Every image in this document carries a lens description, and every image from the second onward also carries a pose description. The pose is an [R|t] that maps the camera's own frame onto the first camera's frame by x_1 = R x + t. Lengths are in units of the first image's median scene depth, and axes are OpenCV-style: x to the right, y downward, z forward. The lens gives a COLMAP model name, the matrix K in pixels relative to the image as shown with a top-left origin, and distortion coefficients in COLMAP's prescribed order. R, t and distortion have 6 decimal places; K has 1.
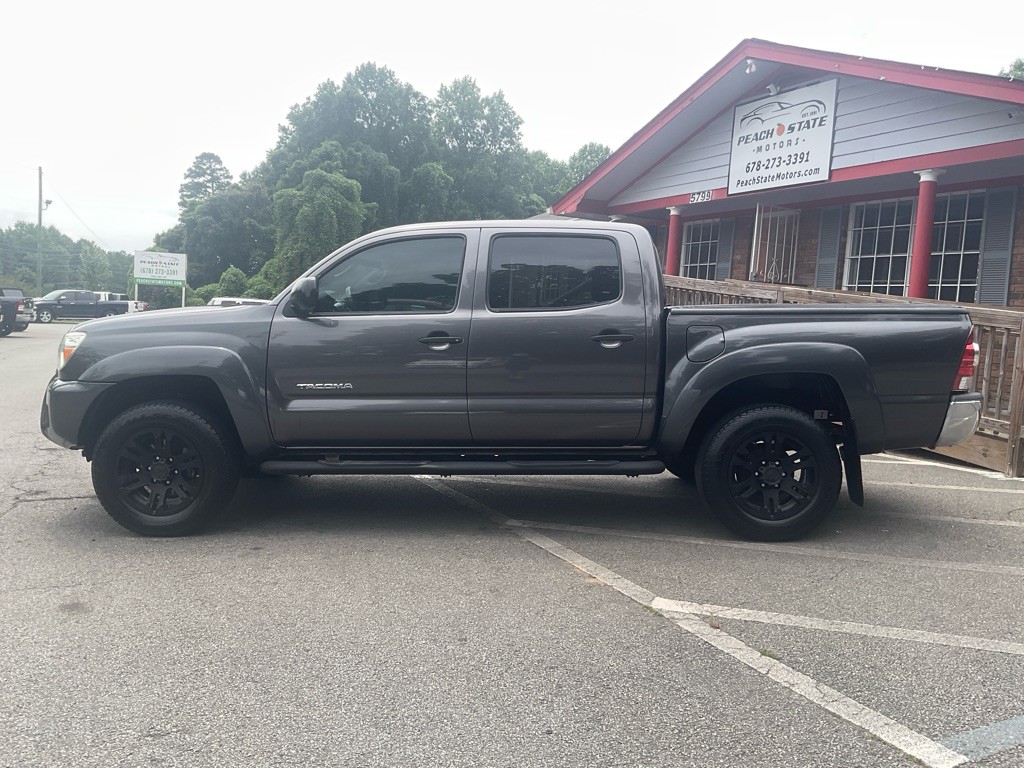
lens RADIAL K [[853.4, 0, 512.0], [0, 853.4, 384.0], [0, 0, 1]] dist [0.010586, -0.005067]
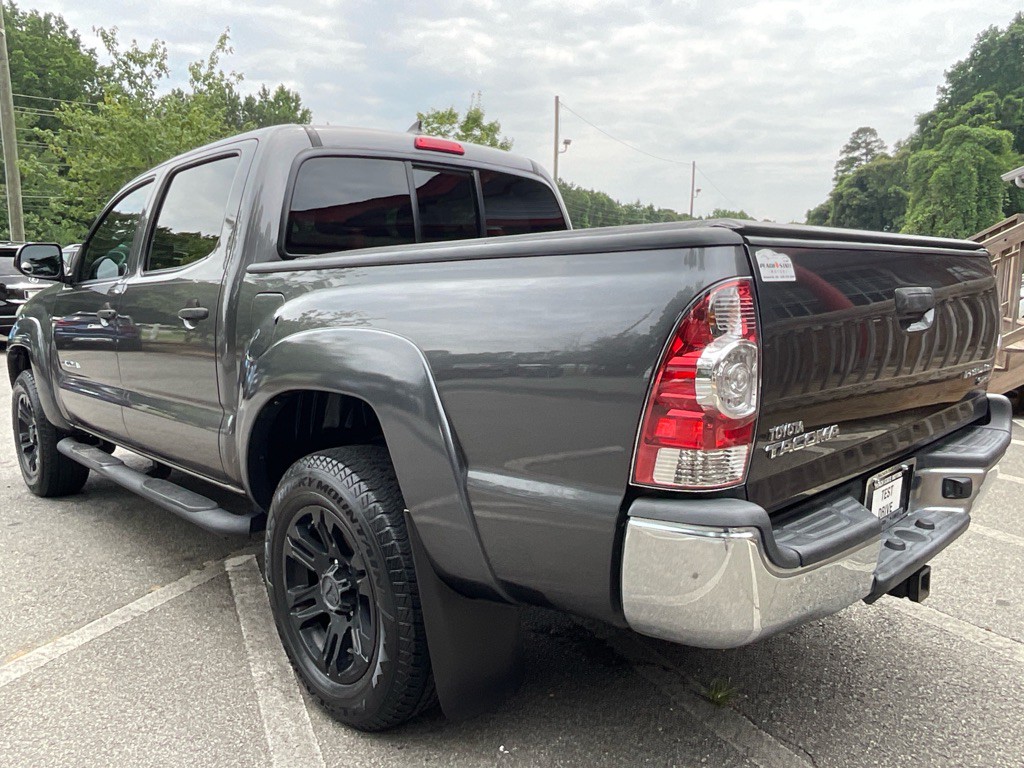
lens RADIAL K [[761.9, 0, 512.1], [0, 761.9, 381.7], [0, 0, 1]] dist [-0.013751, -0.001338]
pose [[0.693227, 0.071565, -0.717157, 0.291936], [-0.036739, 0.997273, 0.064005, -0.020796], [0.719782, -0.018022, 0.693966, 0.324772]]
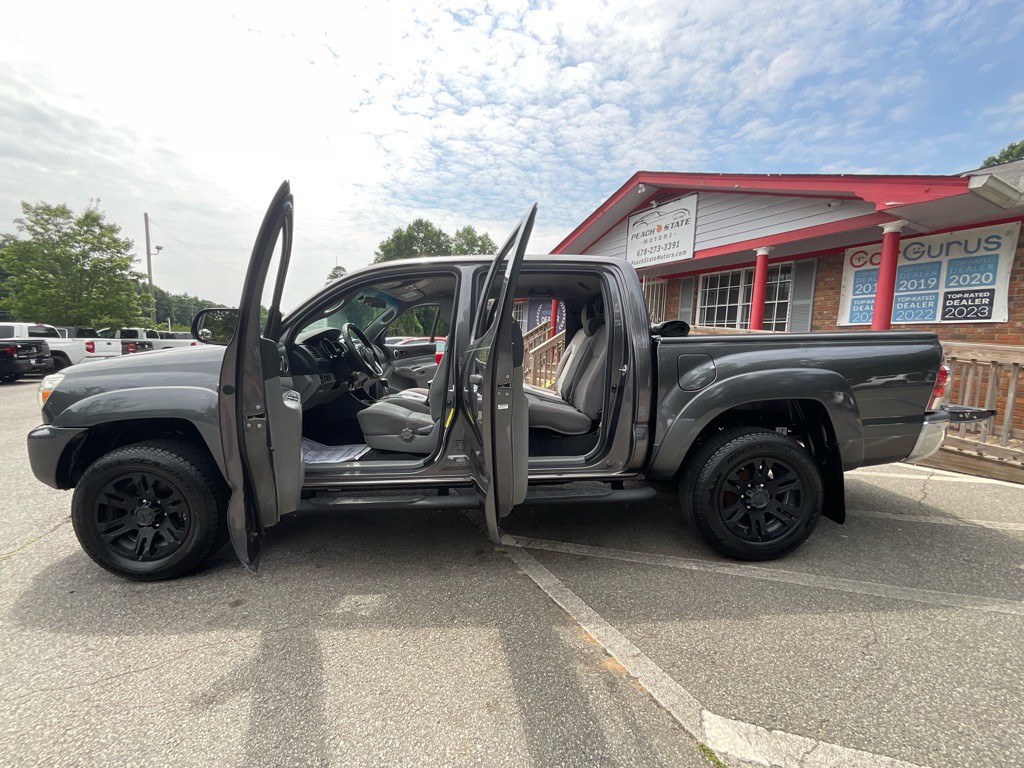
lens RADIAL K [[415.1, 0, 510.8], [0, 415.1, 387.8], [0, 0, 1]] dist [-0.003245, -0.000281]
pose [[0.999094, -0.023653, 0.035380, -0.003840], [0.022891, 0.999501, 0.021787, -0.018659], [-0.035878, -0.020957, 0.999136, 0.218420]]
